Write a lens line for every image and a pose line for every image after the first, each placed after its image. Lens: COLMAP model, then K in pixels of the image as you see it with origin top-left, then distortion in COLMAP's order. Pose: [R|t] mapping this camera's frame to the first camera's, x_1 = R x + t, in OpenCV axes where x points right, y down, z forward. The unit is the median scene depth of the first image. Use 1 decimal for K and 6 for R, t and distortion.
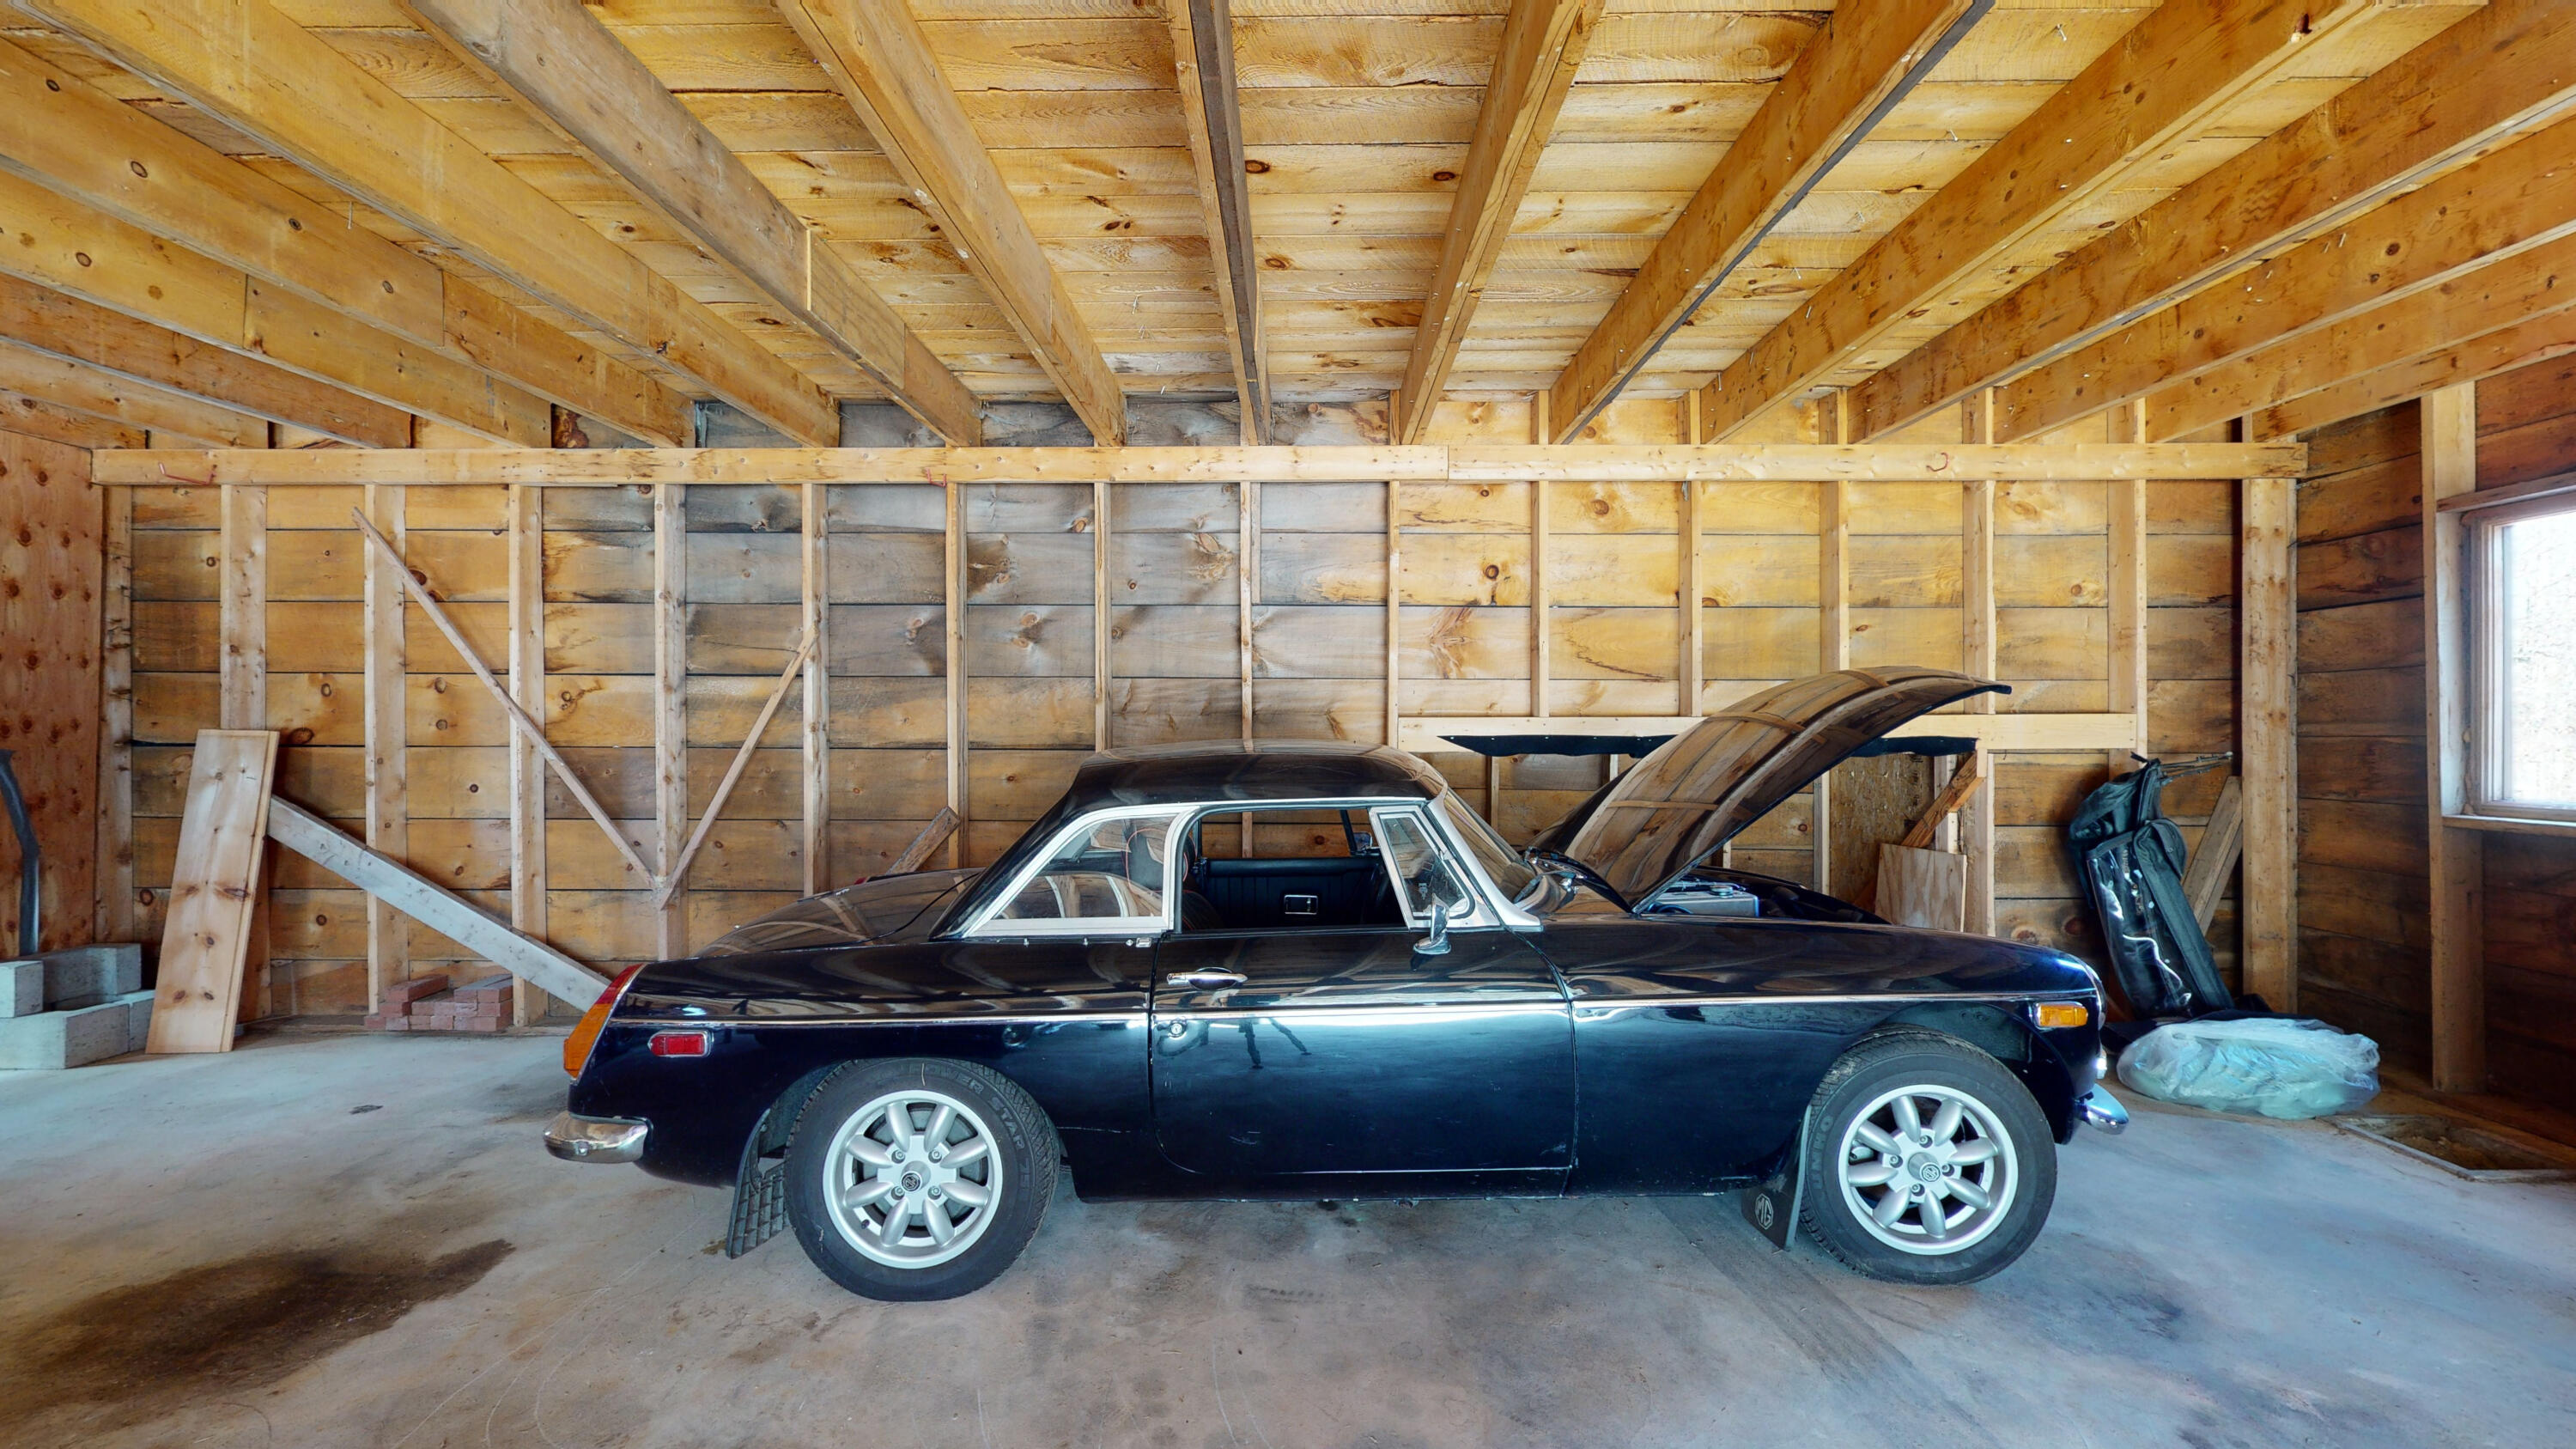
lens RADIAL K [[929.0, 0, 1290.9], [0, 929.0, 723.7], [0, 0, 1]] dist [0.000794, -0.000055]
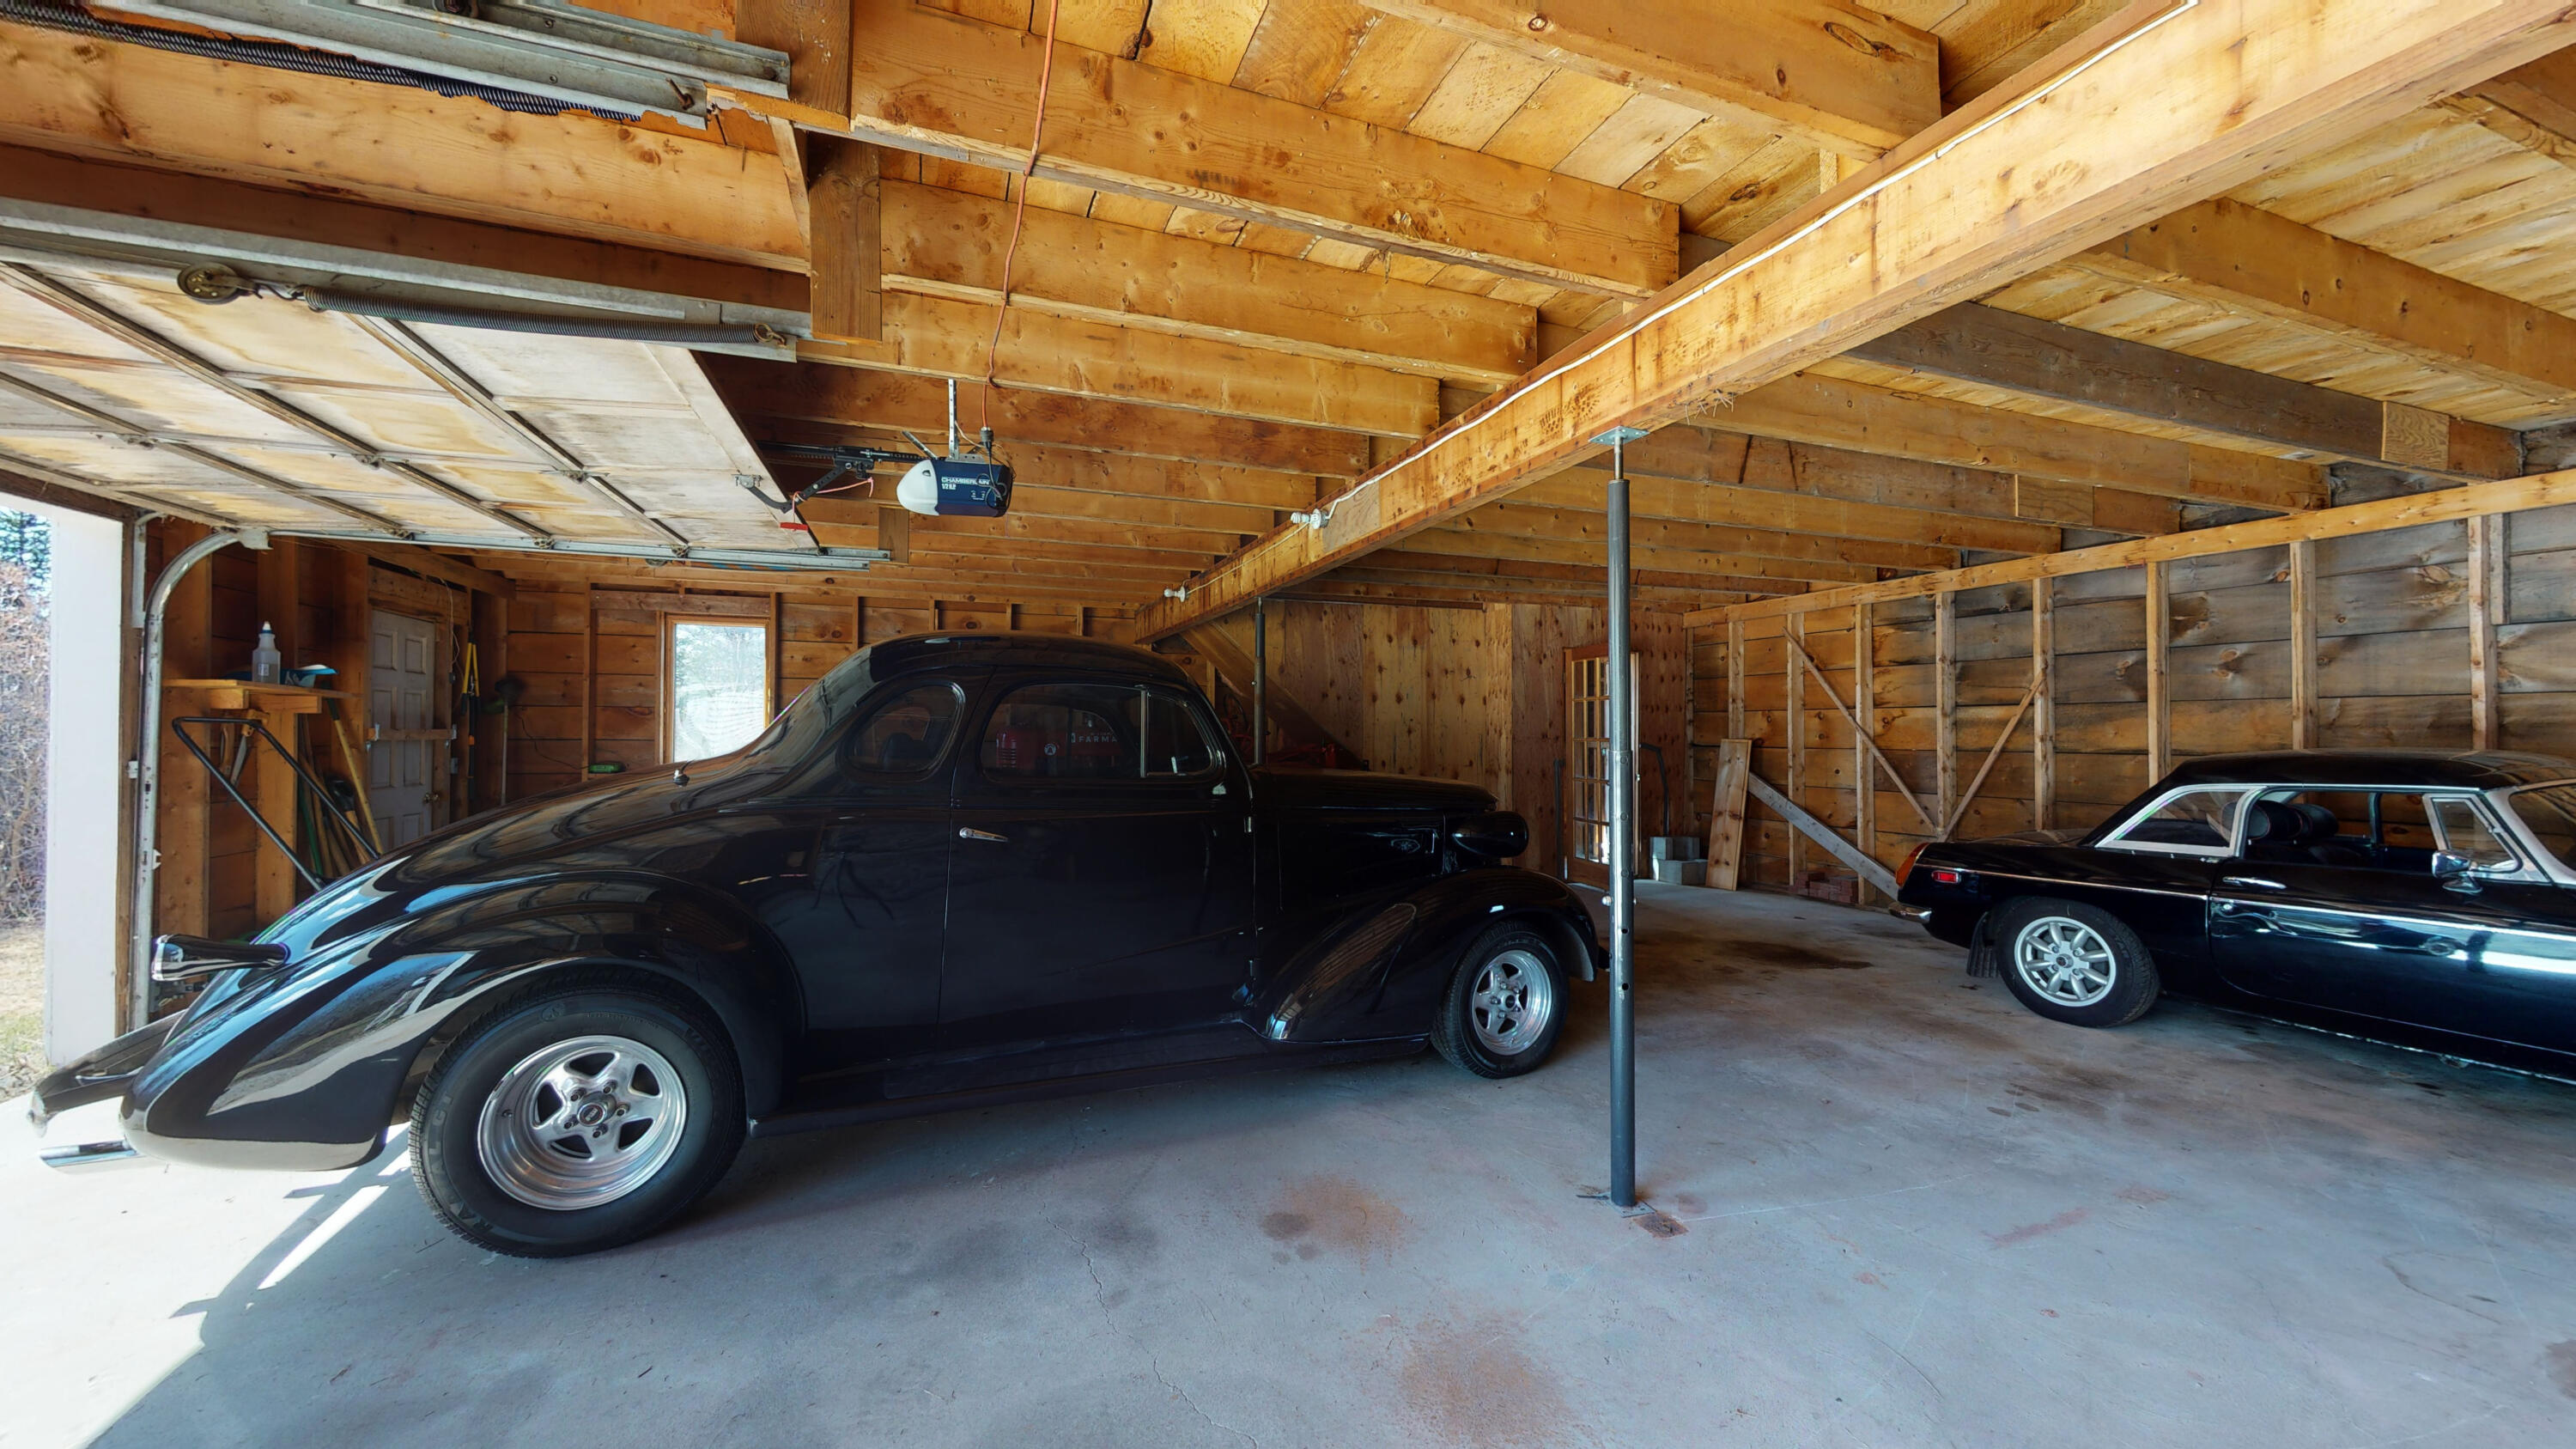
lens RADIAL K [[922.1, 0, 1288.1], [0, 922.1, 730.1], [0, 0, 1]] dist [0.000843, 0.000145]
pose [[0.345476, -0.006164, -0.938407, 0.467790], [-0.001500, 0.999974, -0.007121, 0.002721], [0.938426, 0.003868, 0.345458, -0.665391]]
